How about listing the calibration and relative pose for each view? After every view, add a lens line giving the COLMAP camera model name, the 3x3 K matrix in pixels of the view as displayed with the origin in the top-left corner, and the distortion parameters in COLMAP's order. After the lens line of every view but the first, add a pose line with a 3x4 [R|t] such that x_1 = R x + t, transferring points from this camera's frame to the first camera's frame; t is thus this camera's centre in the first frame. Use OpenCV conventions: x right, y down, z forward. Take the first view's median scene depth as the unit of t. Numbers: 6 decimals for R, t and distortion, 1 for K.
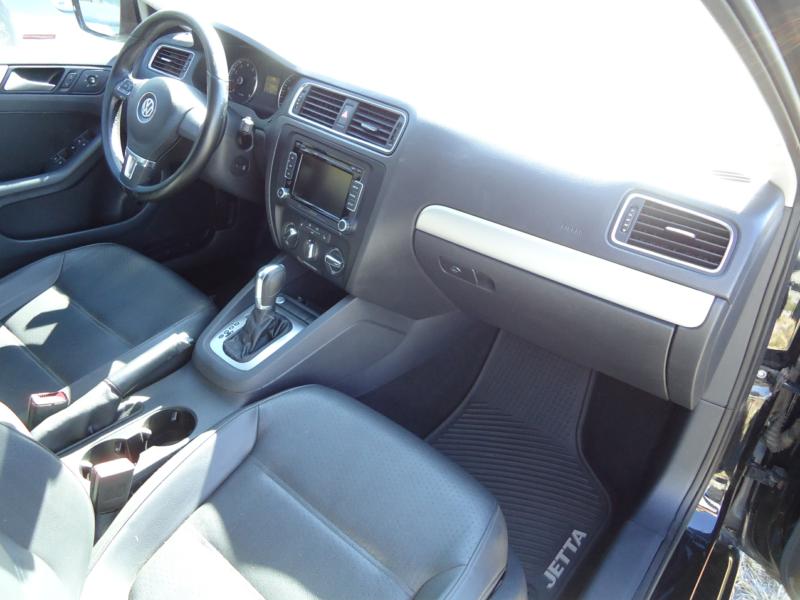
lens RADIAL K [[598.5, 0, 400.0], [0, 598.5, 300.0], [0, 0, 1]] dist [0.039244, 0.000358]
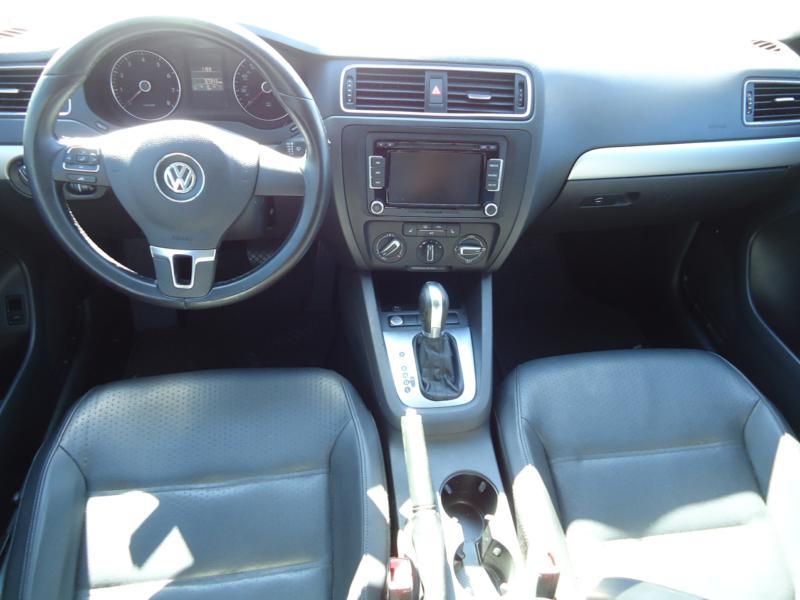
lens RADIAL K [[610.8, 0, 400.0], [0, 610.8, 300.0], [0, 0, 1]] dist [0.030735, -0.001910]
pose [[0.649732, -0.516704, 0.557552, -0.762077], [0.377775, 0.855959, 0.353016, -0.380111], [-0.659647, -0.018736, 0.751342, 0.372289]]
